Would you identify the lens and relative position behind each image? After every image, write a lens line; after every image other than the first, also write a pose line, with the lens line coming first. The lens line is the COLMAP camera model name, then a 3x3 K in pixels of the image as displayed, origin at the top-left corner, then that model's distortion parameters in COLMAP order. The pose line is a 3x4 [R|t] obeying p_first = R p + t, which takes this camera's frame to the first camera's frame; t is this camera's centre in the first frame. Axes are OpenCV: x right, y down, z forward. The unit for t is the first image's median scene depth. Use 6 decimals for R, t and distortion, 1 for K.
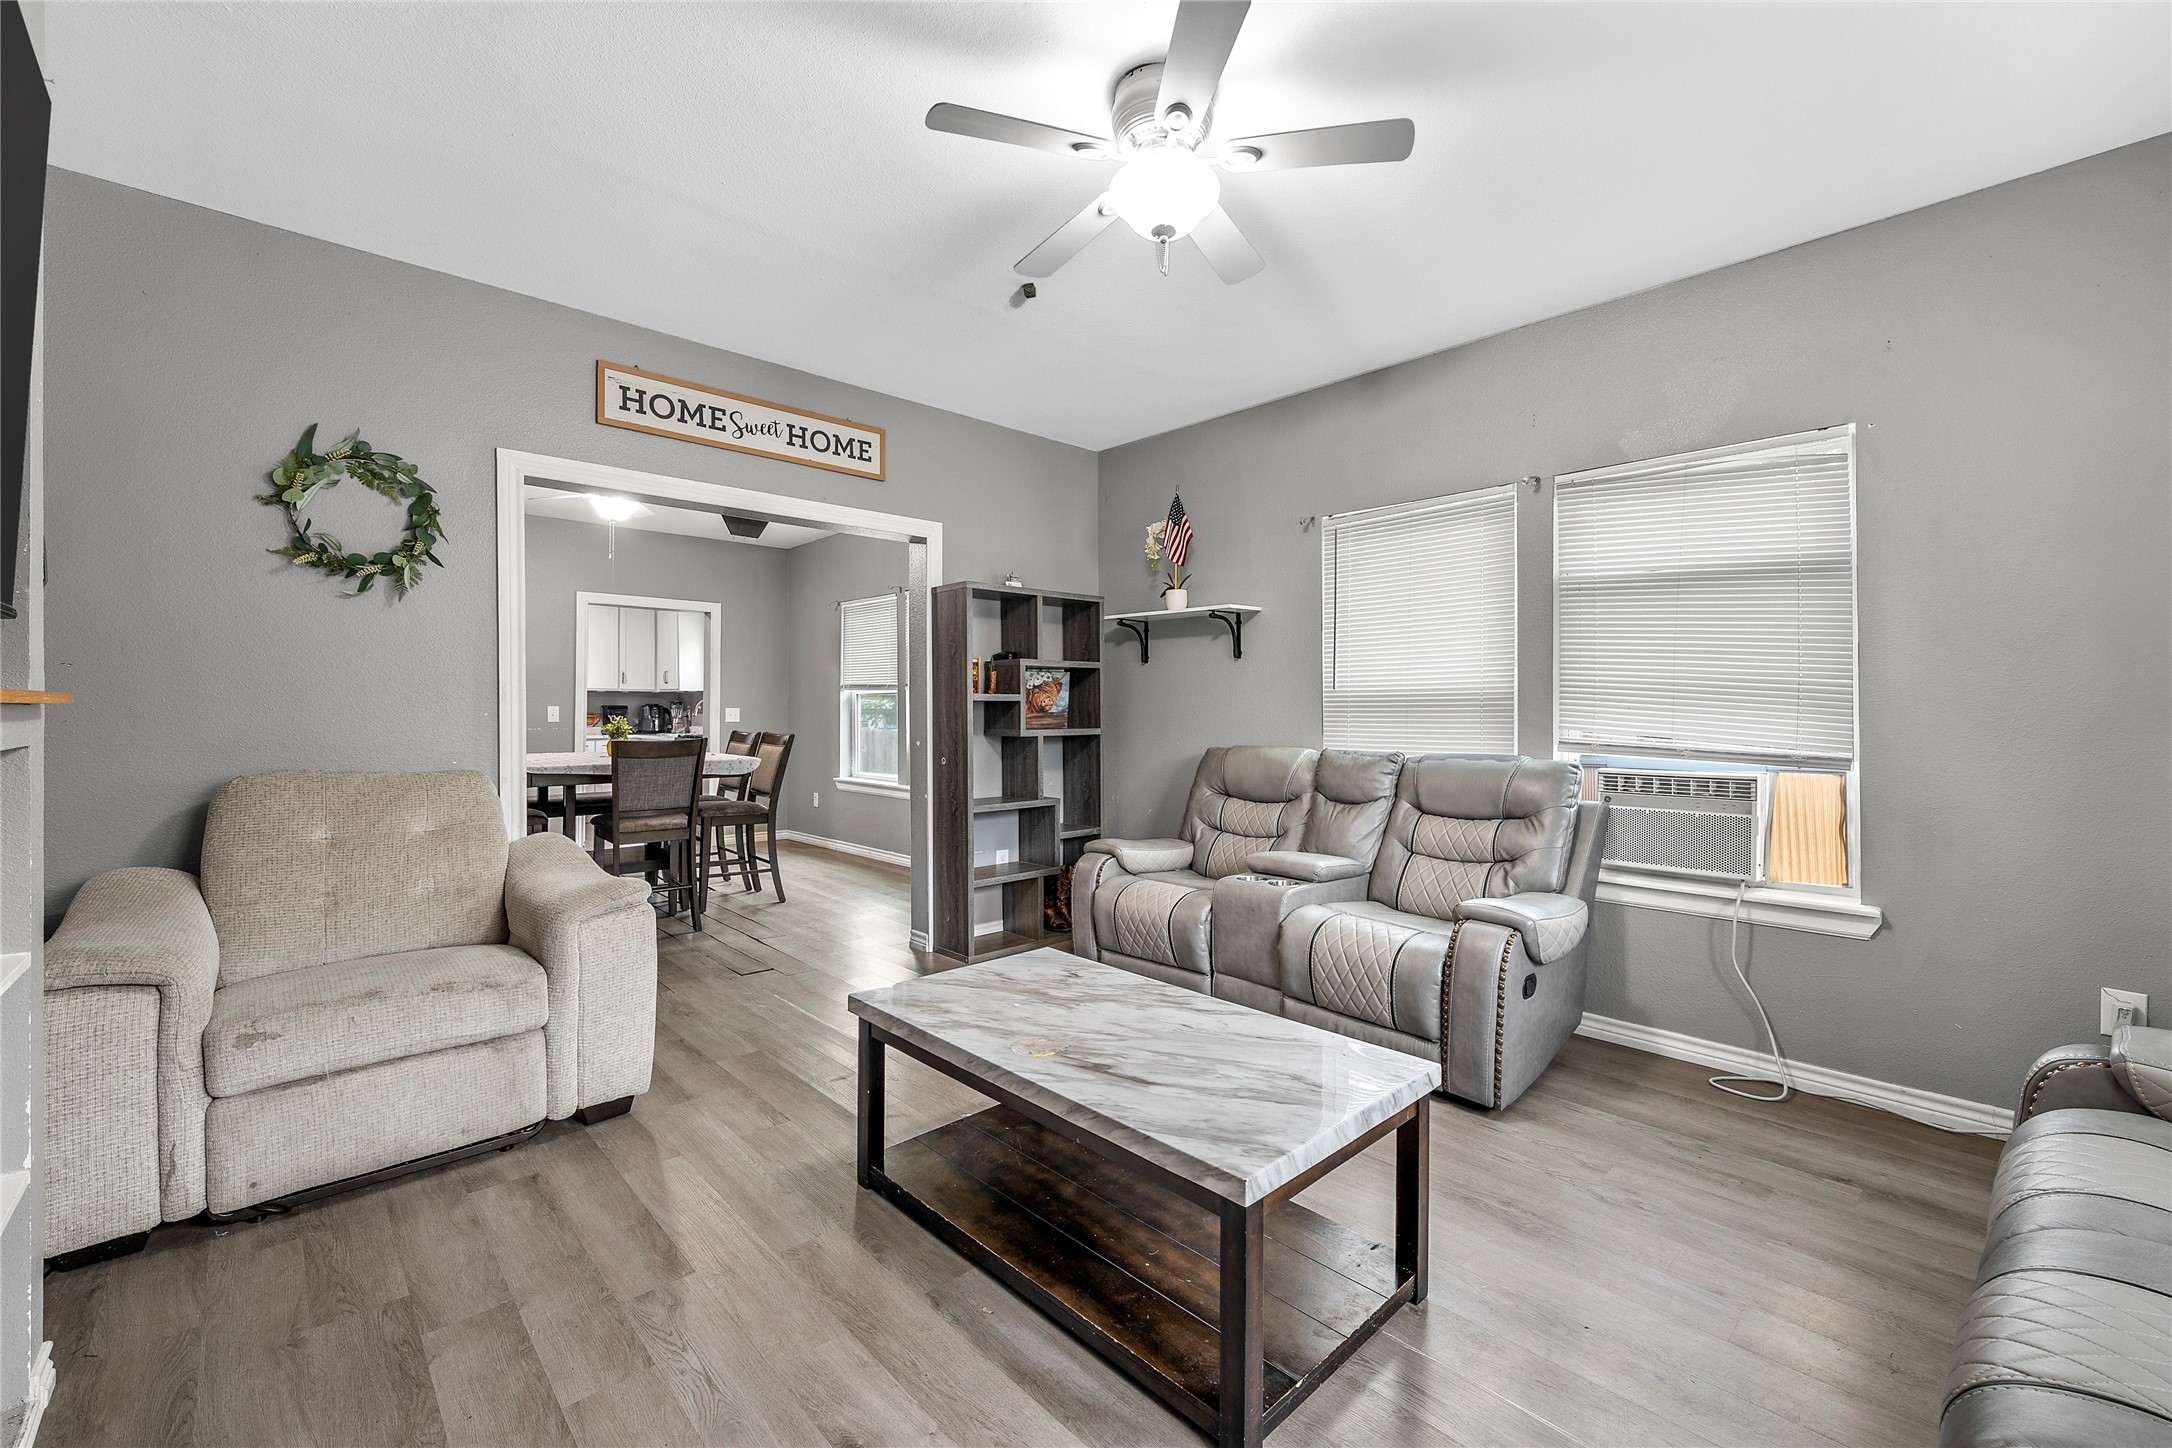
lens RADIAL K [[885.3, 0, 1101.2], [0, 885.3, 714.8], [0, 0, 1]] dist [0.000118, 0.000070]
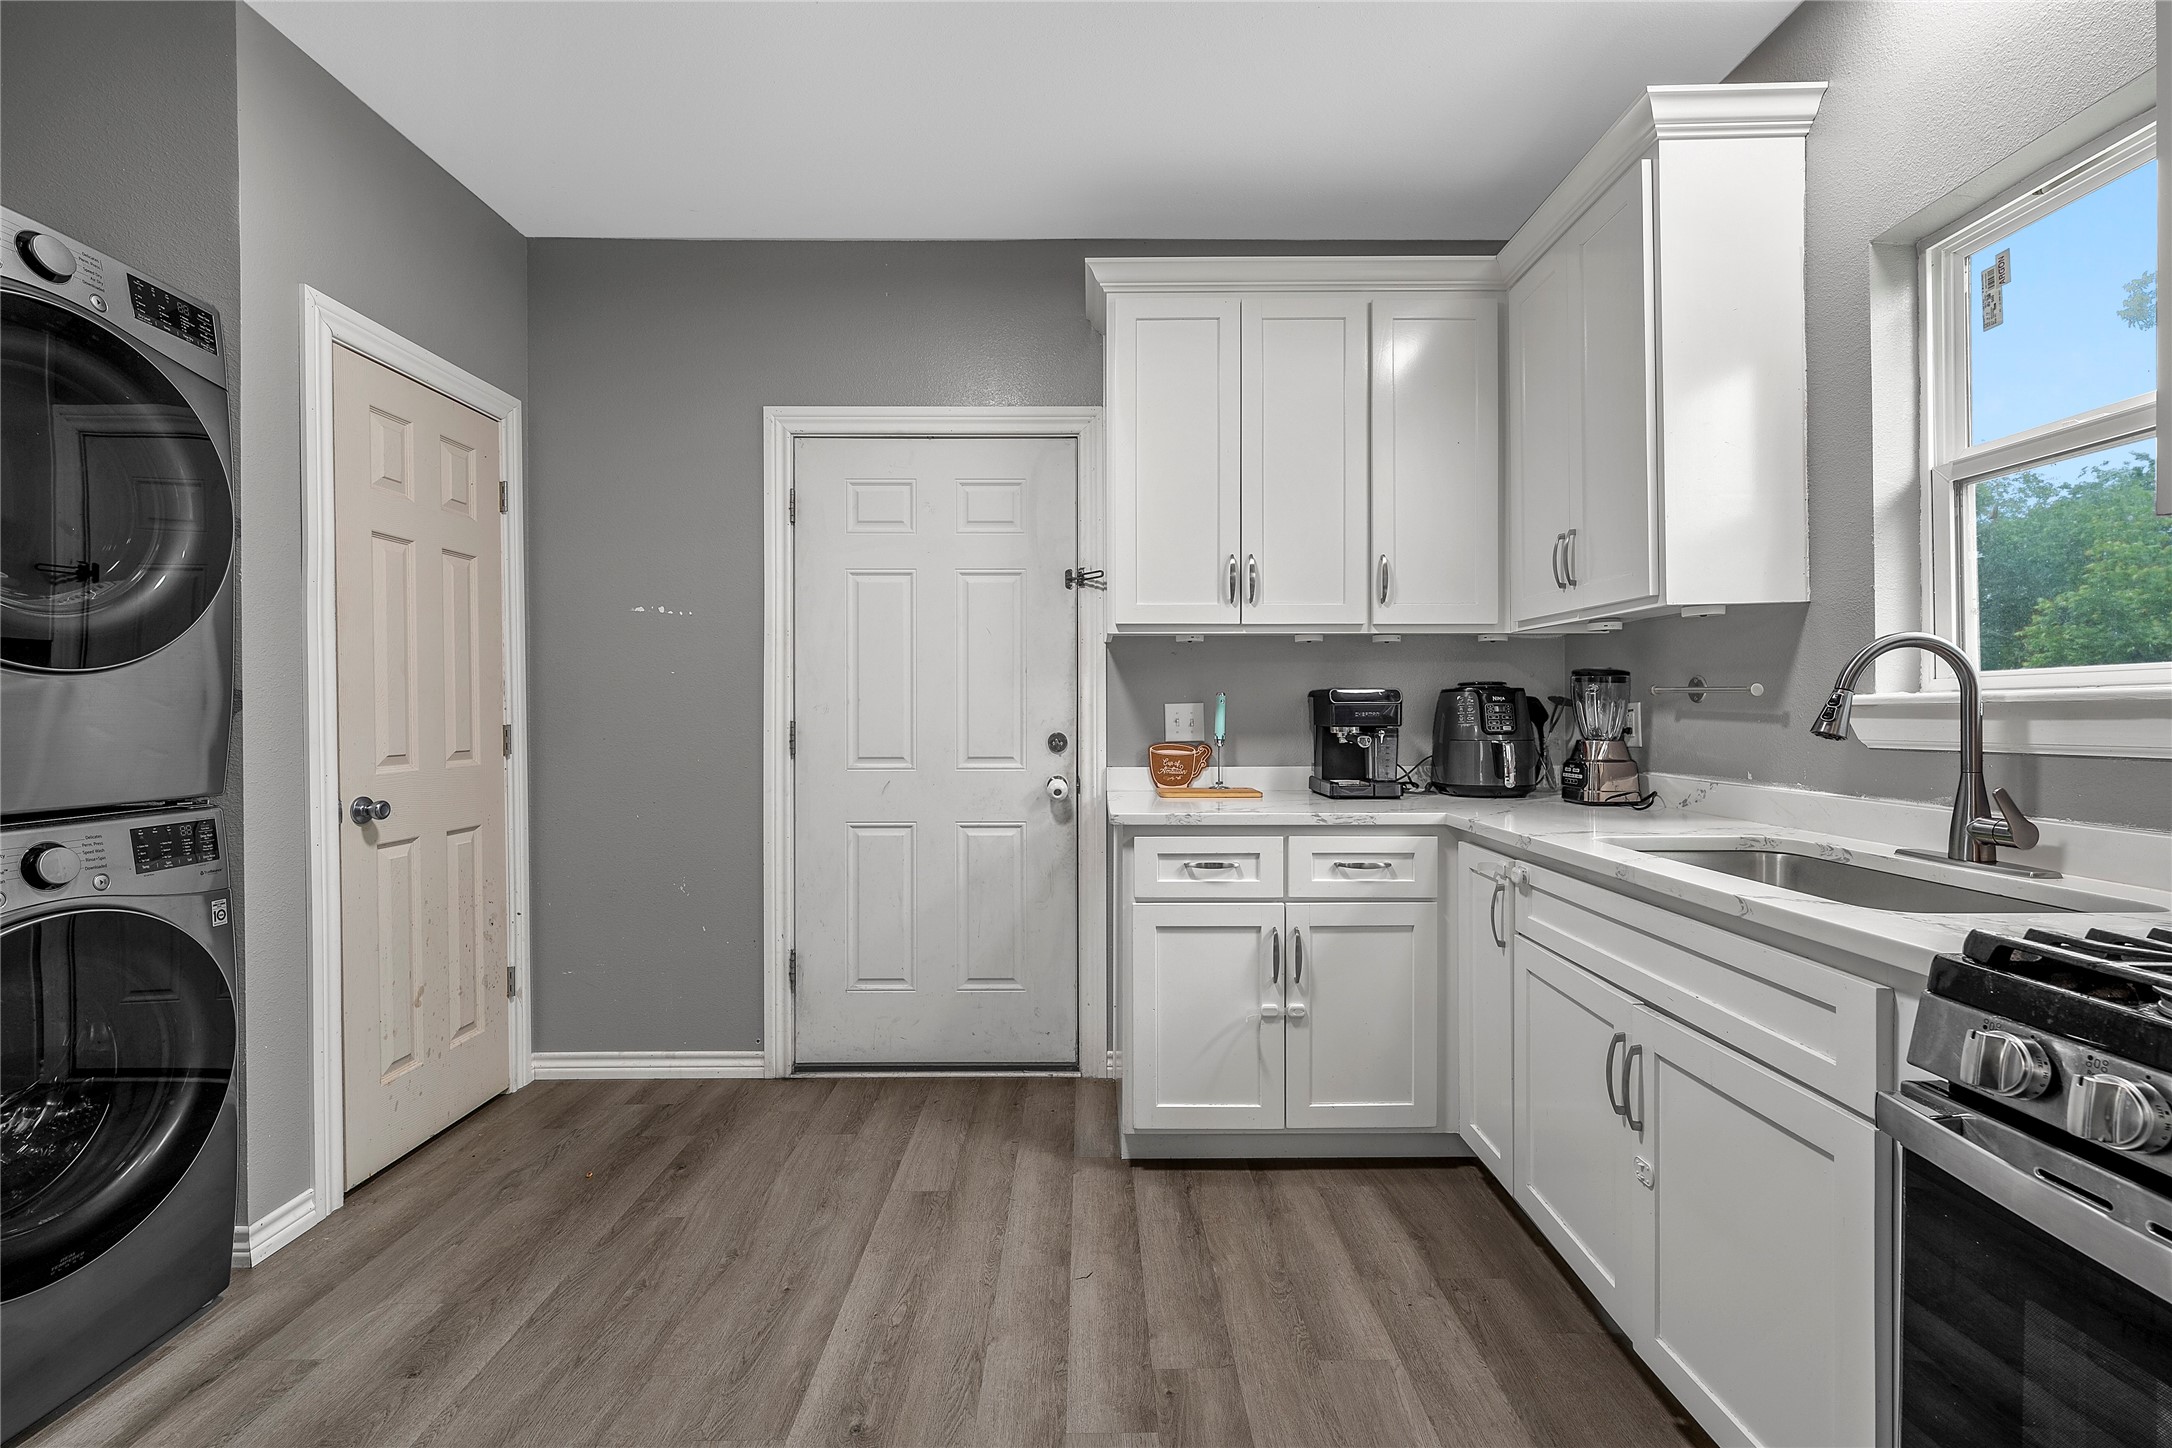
lens RADIAL K [[940.5, 0, 1095.0], [0, 940.5, 713.4], [0, 0, 1]] dist [-0.000665, -0.000064]
pose [[0.729113, -0.004644, -0.684377, -1.108092], [0.001805, 0.999987, -0.004863, -0.005347], [0.684391, 0.002310, 0.729112, 1.986045]]
